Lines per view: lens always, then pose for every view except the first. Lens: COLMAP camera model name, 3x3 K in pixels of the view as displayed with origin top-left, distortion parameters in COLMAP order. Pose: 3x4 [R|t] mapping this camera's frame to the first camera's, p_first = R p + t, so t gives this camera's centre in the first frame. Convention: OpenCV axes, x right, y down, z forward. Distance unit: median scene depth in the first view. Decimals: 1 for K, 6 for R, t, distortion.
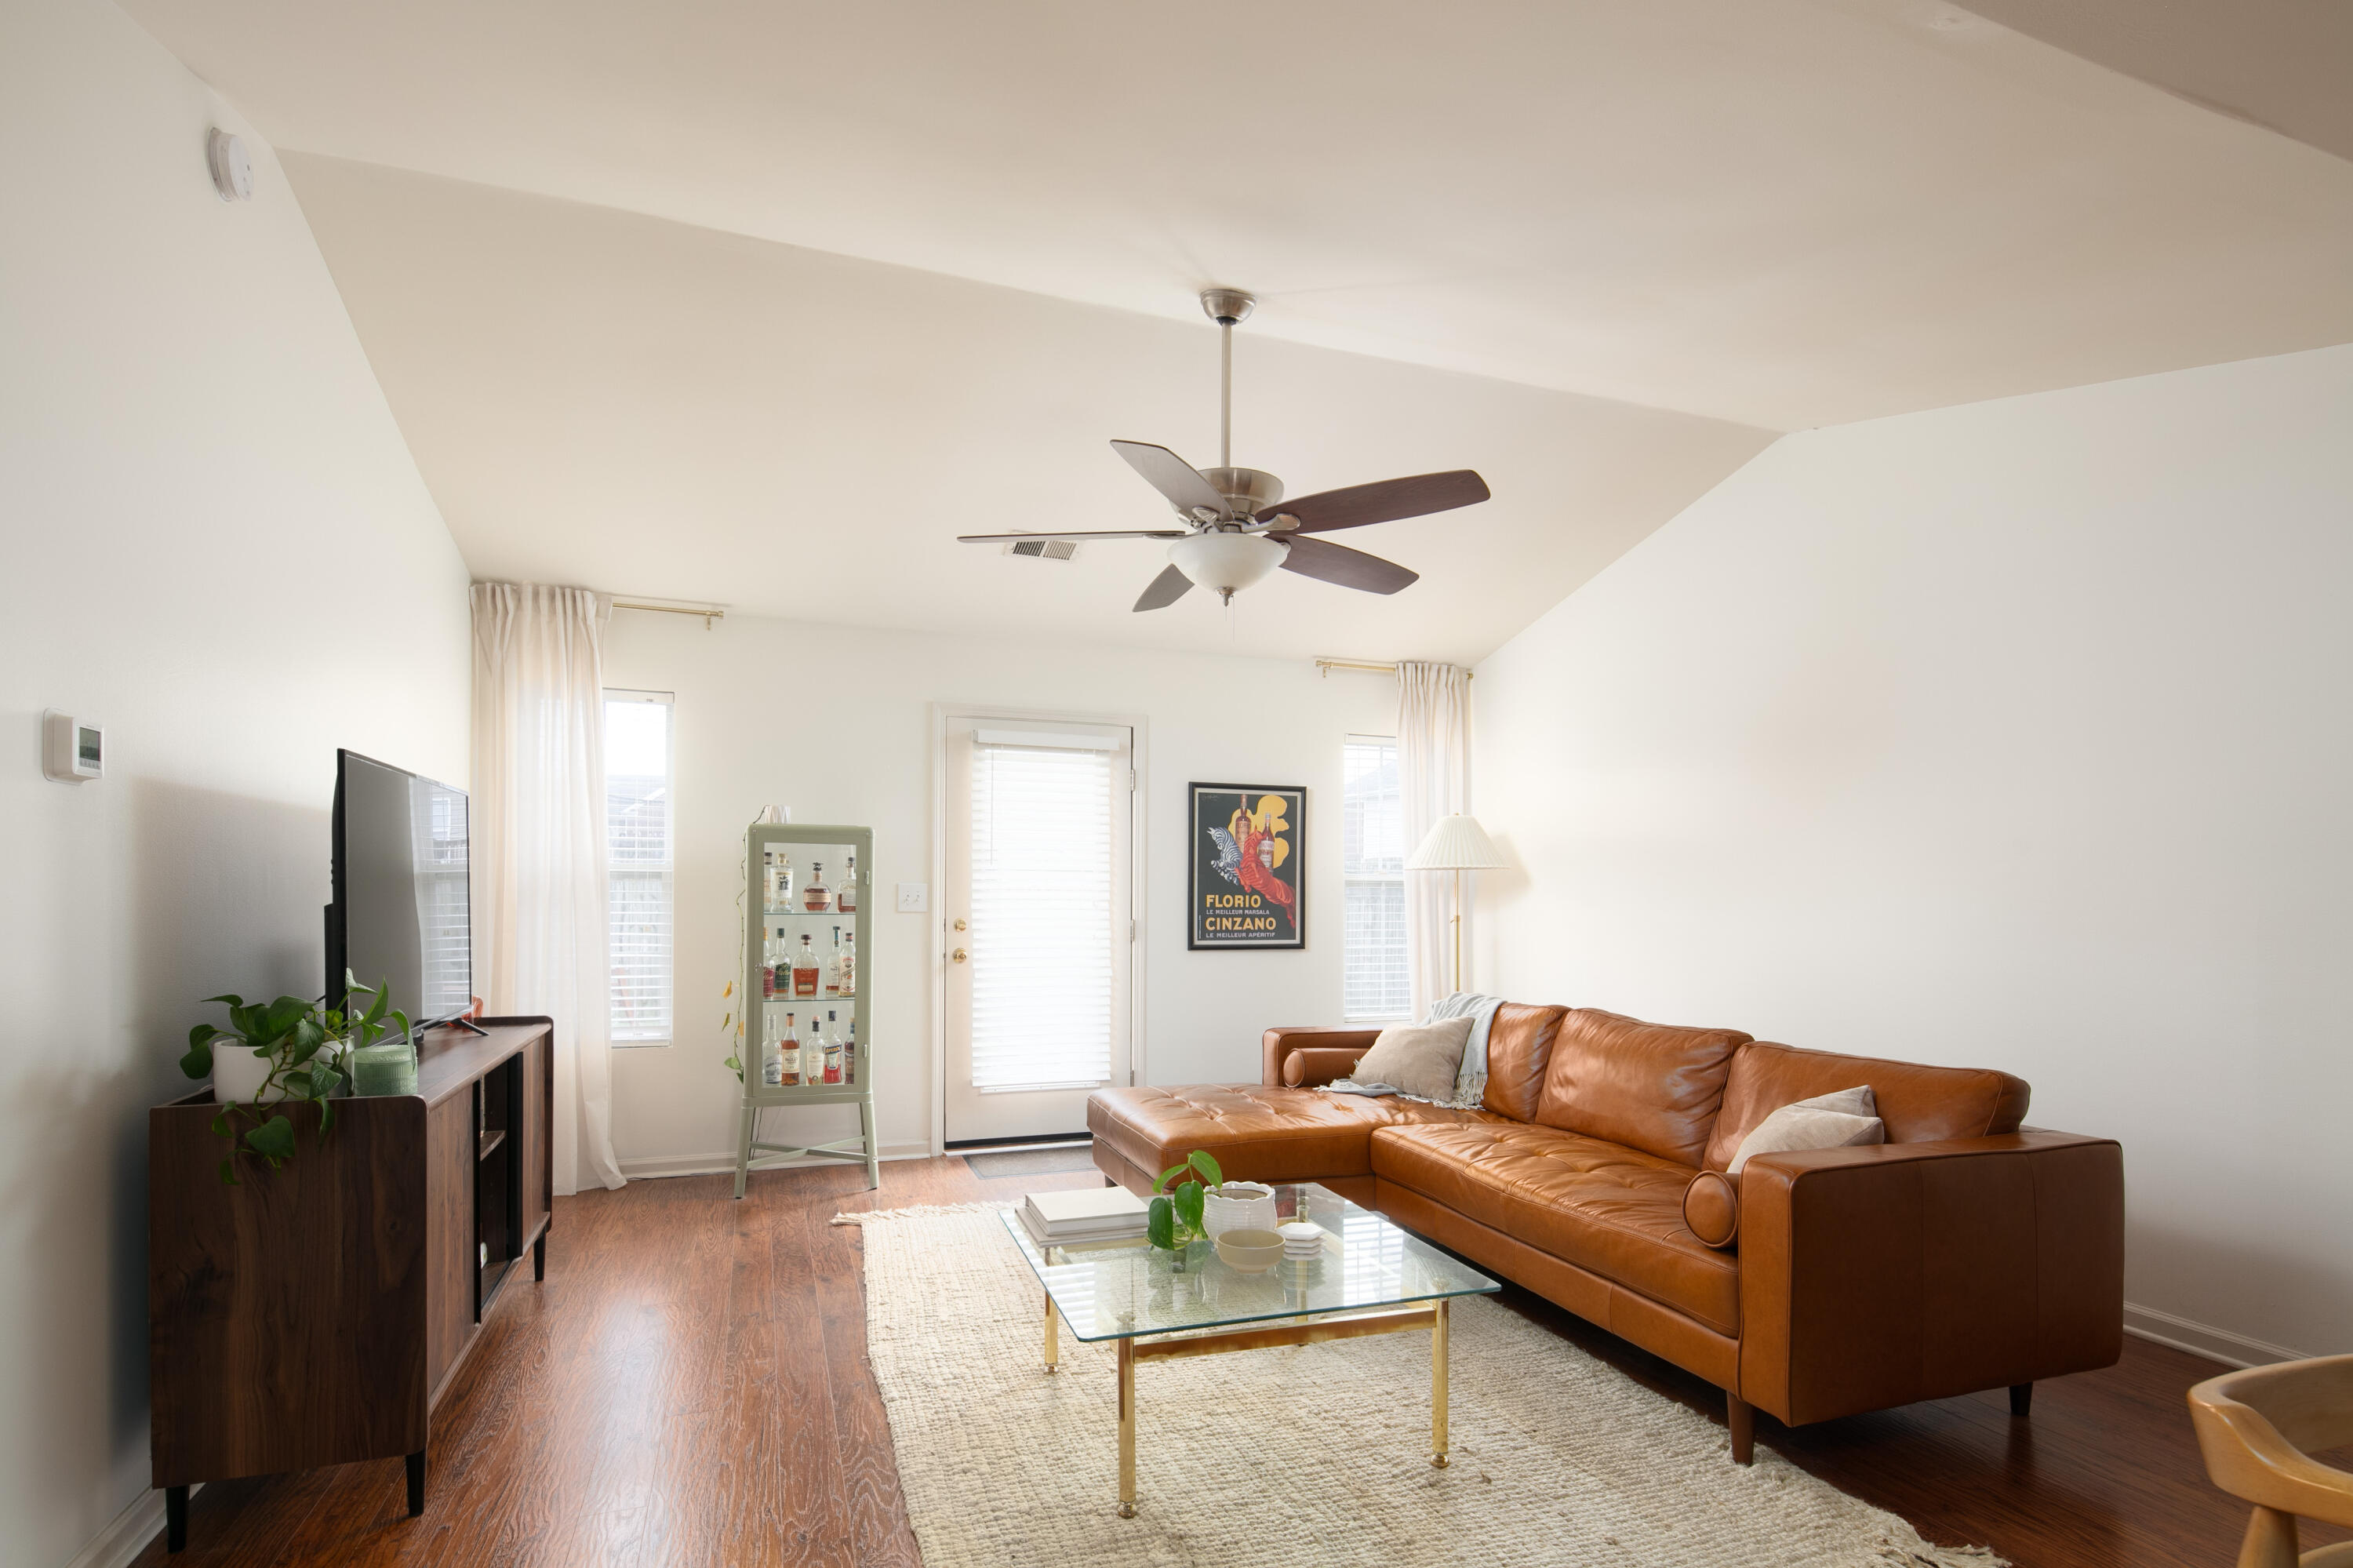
lens RADIAL K [[1143.7, 0, 1171.3], [0, 1143.7, 906.0], [0, 0, 1]] dist [-0.002410, -0.000544]
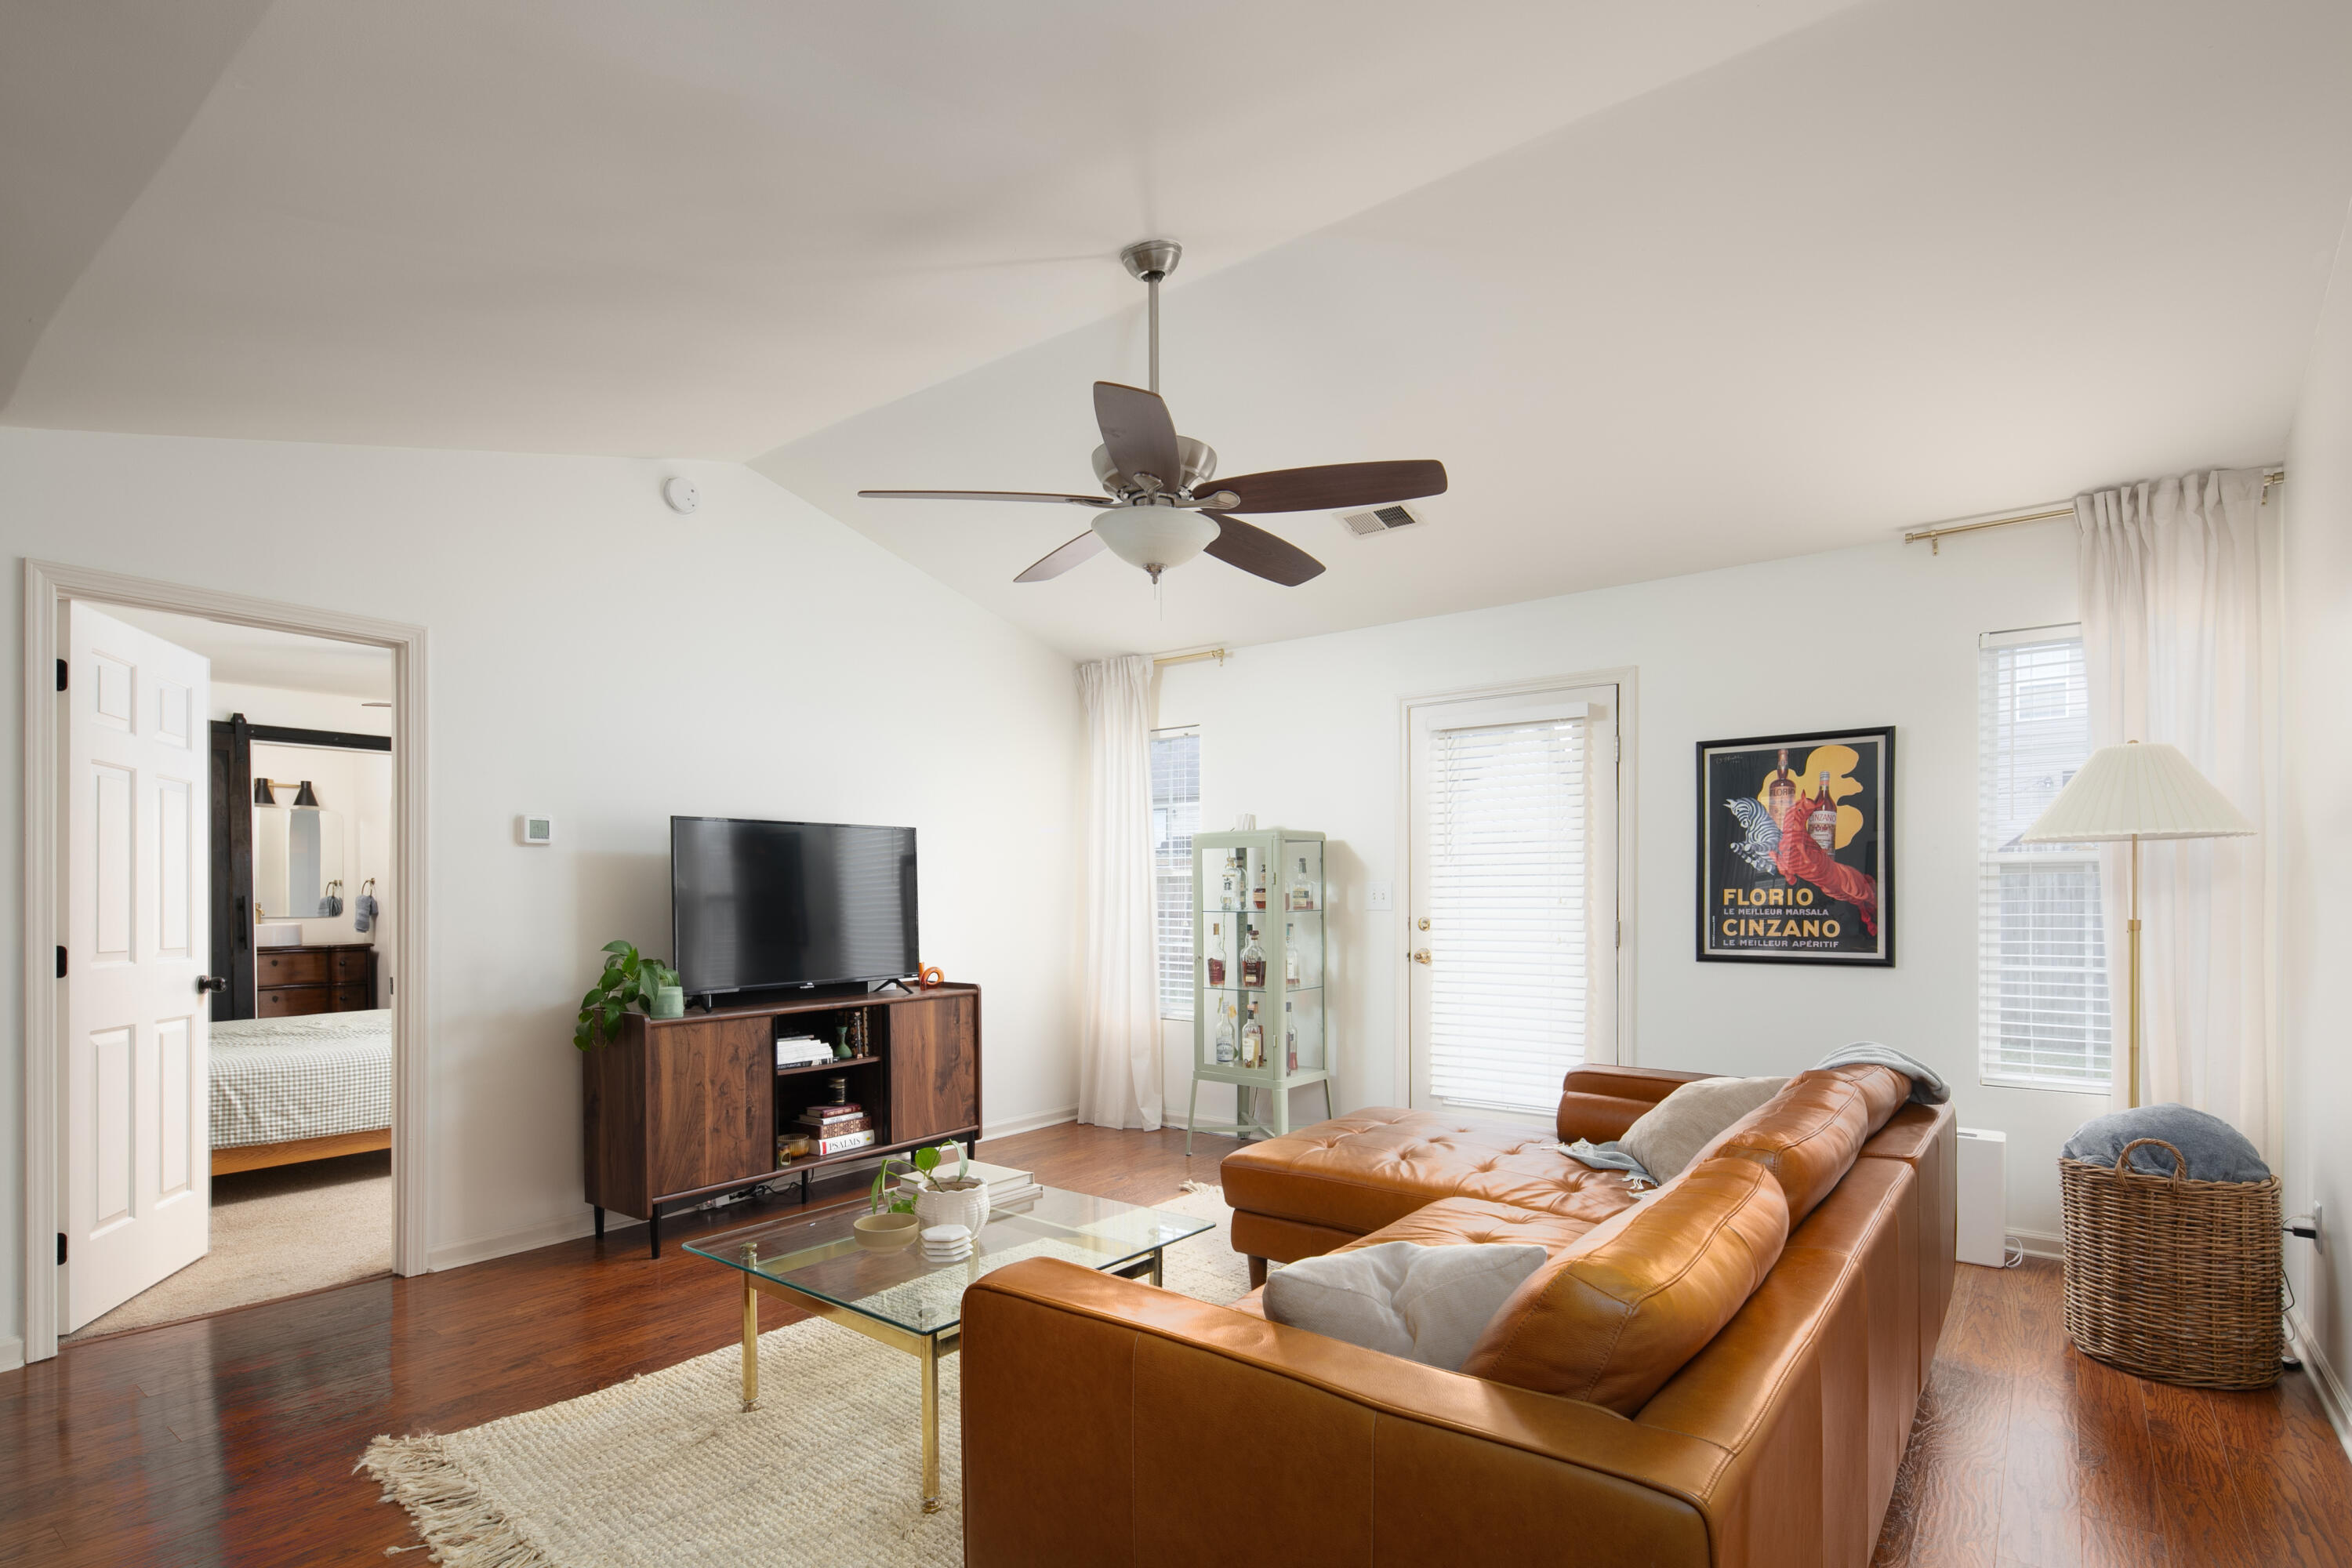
lens RADIAL K [[1153.7, 0, 1161.9], [0, 1153.7, 904.5], [0, 0, 1]] dist [0.006164, 0.000507]
pose [[0.542231, -0.000430, -0.840229, 0.464736], [0.002603, 0.999996, 0.001168, -0.001214], [0.840226, -0.002820, 0.542230, 0.272854]]
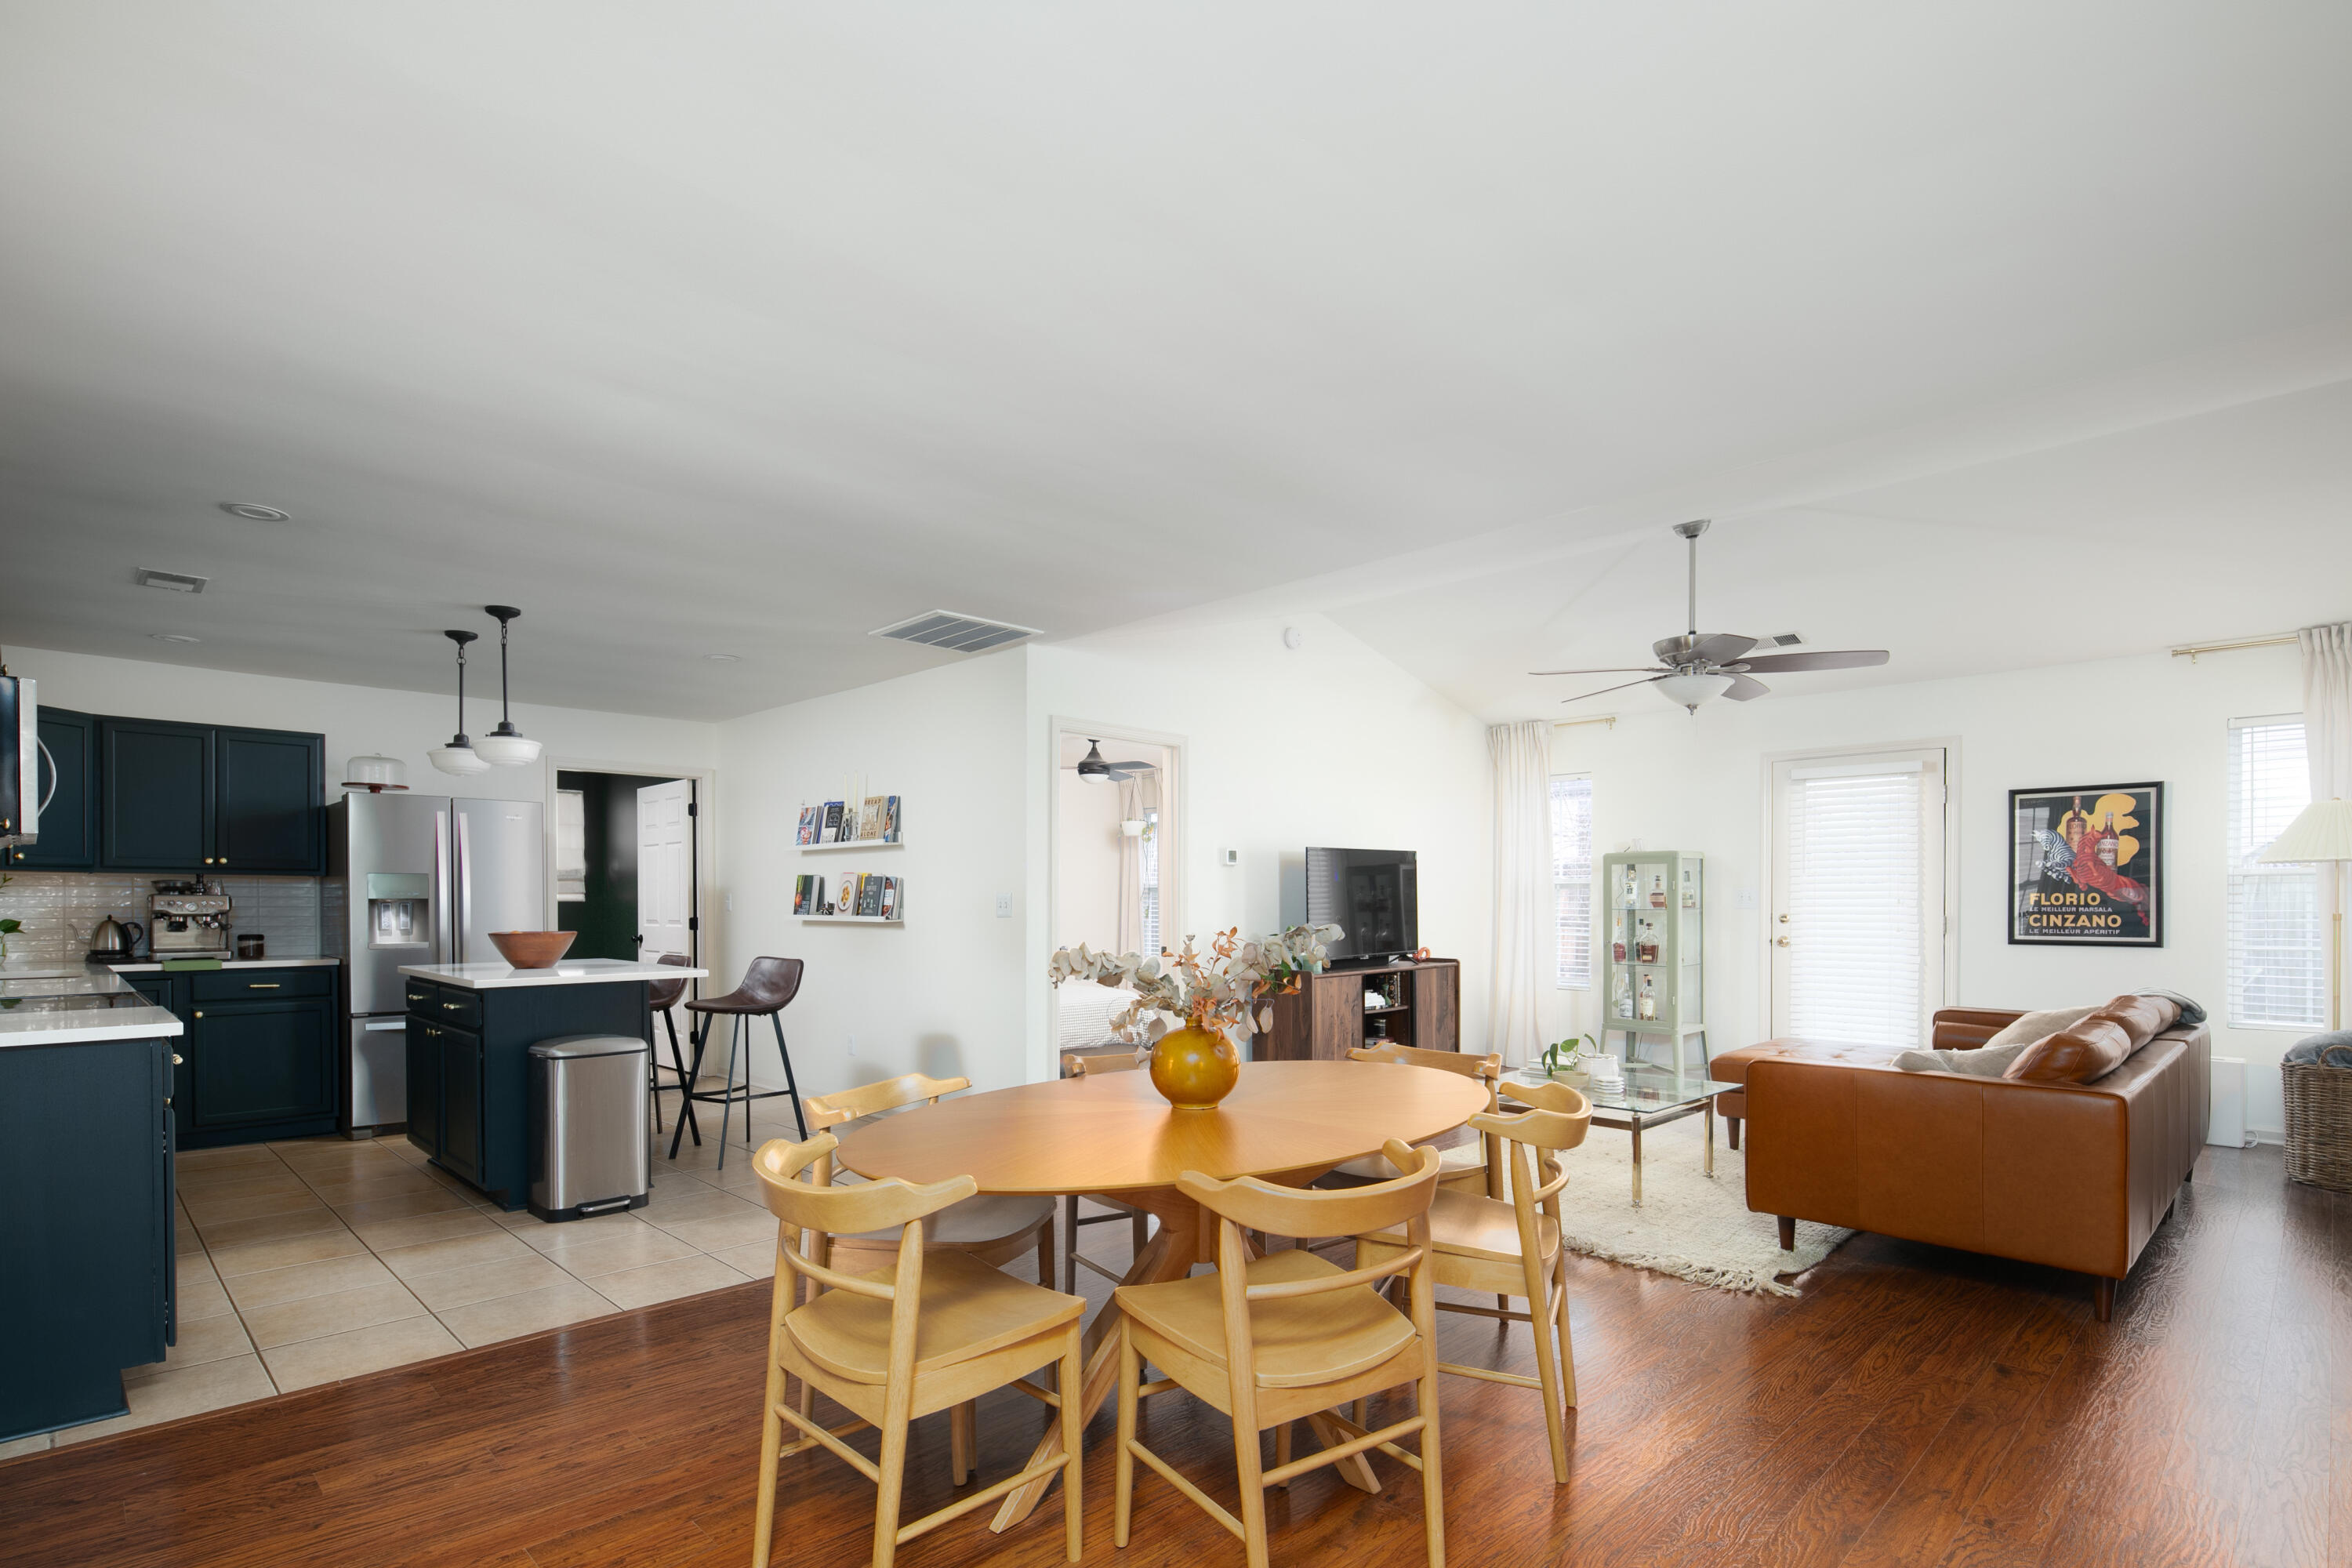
lens RADIAL K [[1143.2, 0, 1170.8], [0, 1143.2, 905.9], [0, 0, 1]] dist [-0.002410, -0.000544]
pose [[0.423410, 0.000299, -0.905938, 0.653193], [0.001230, 0.999999, 0.000905, 0.000187], [0.905937, -0.001497, 0.423409, -0.183220]]
